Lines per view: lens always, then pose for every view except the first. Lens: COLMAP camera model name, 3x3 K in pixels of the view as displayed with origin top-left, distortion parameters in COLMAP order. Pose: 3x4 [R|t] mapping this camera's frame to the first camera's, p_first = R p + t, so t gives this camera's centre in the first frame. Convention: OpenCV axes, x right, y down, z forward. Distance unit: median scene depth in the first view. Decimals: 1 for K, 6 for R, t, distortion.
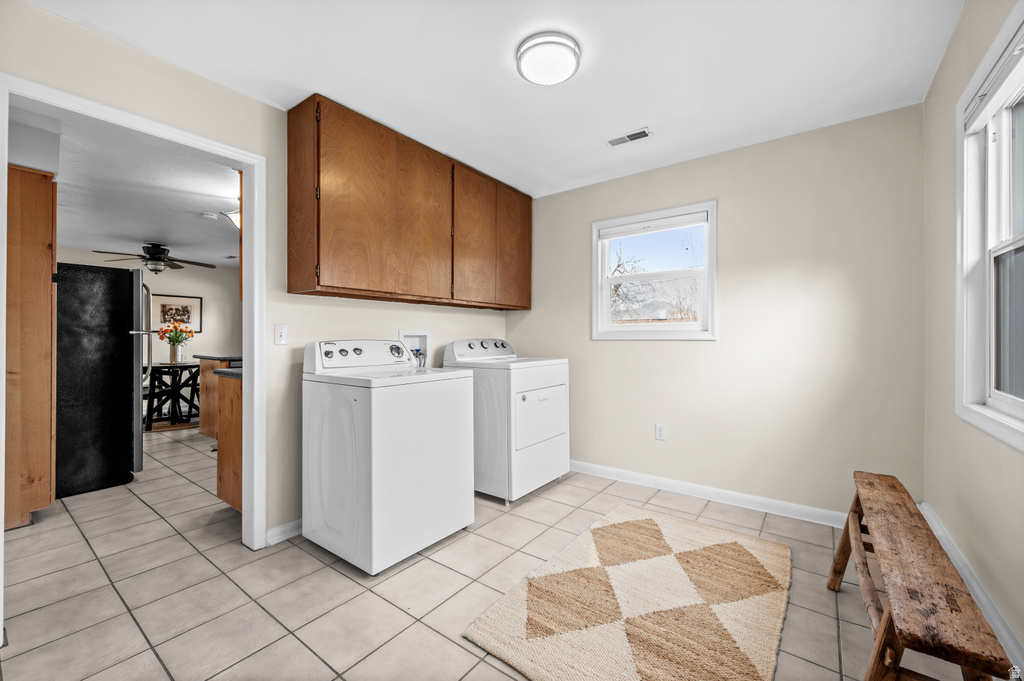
lens RADIAL K [[408.0, 0, 508.8], [0, 408.0, 338.2], [0, 0, 1]] dist [-0.002980, 0.000932]
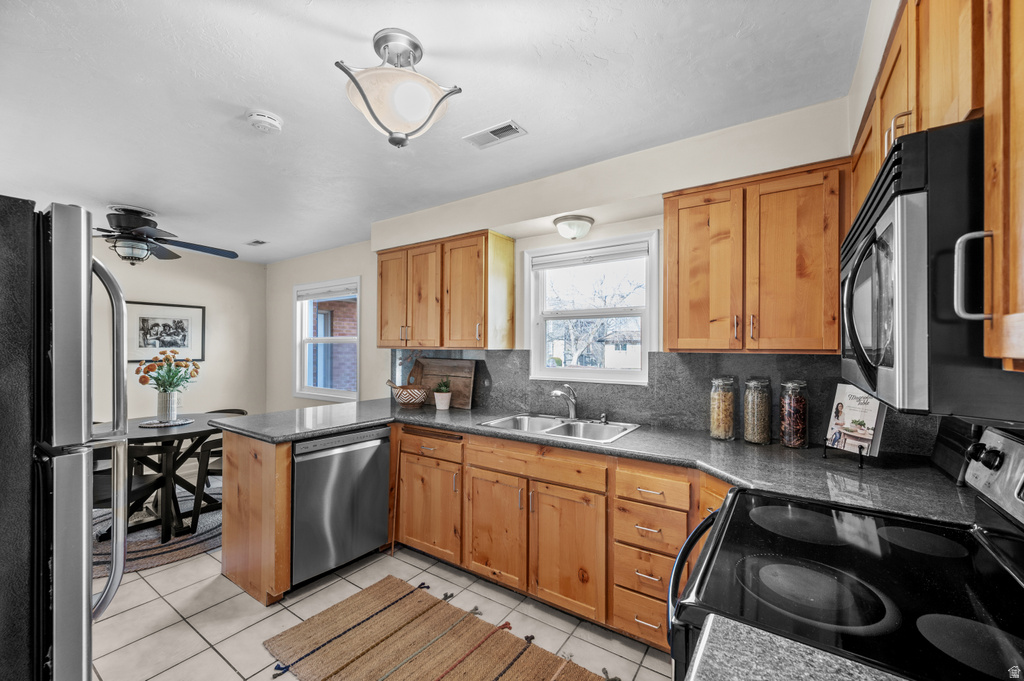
lens RADIAL K [[408.0, 0, 521.6], [0, 408.0, 344.5], [0, 0, 1]] dist [-0.002980, 0.000932]
pose [[0.998500, -0.004784, 0.054537, -0.324094], [0.004956, 0.999983, -0.003034, -0.039964], [-0.054521, 0.003300, 0.998507, 0.368530]]
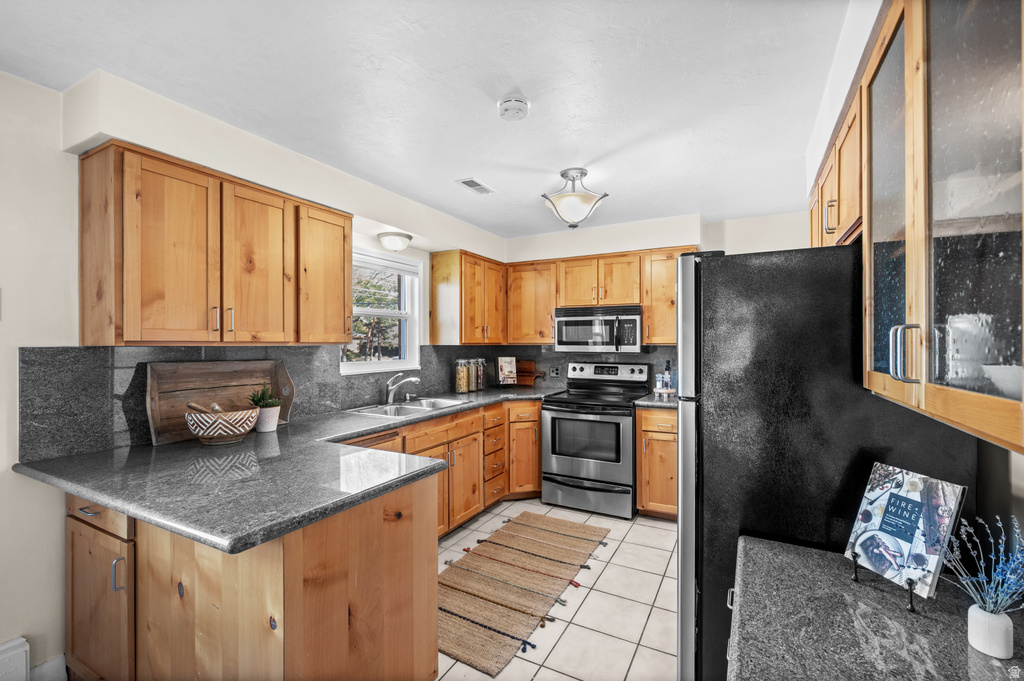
lens RADIAL K [[438.6, 0, 508.9], [0, 438.6, 341.3], [0, 0, 1]] dist [-0.002061, 0.000424]
pose [[-0.142794, -0.002353, 0.989750, -0.640886], [0.000351, 0.999997, 0.002428, -0.040472], [-0.989752, 0.000694, -0.142793, 0.605411]]
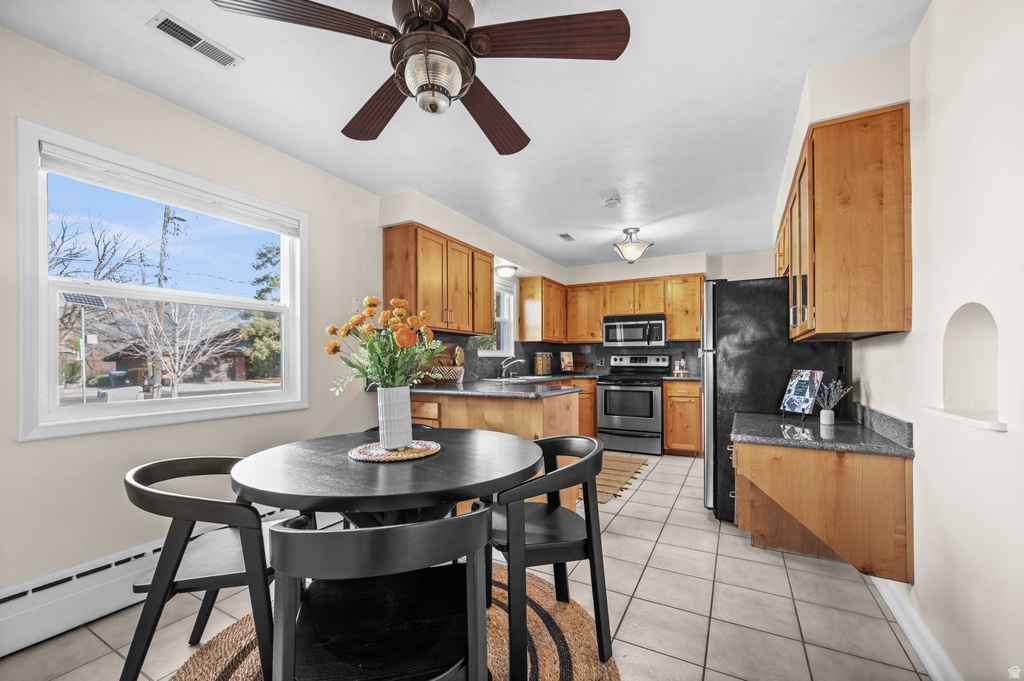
lens RADIAL K [[408.0, 0, 510.4], [0, 408.0, 356.6], [0, 0, 1]] dist [-0.002980, 0.000932]
pose [[-0.133986, 0.002145, 0.990981, -0.777952], [0.000911, 0.999998, -0.002041, -0.013623], [-0.990983, 0.000629, -0.133988, 0.709052]]
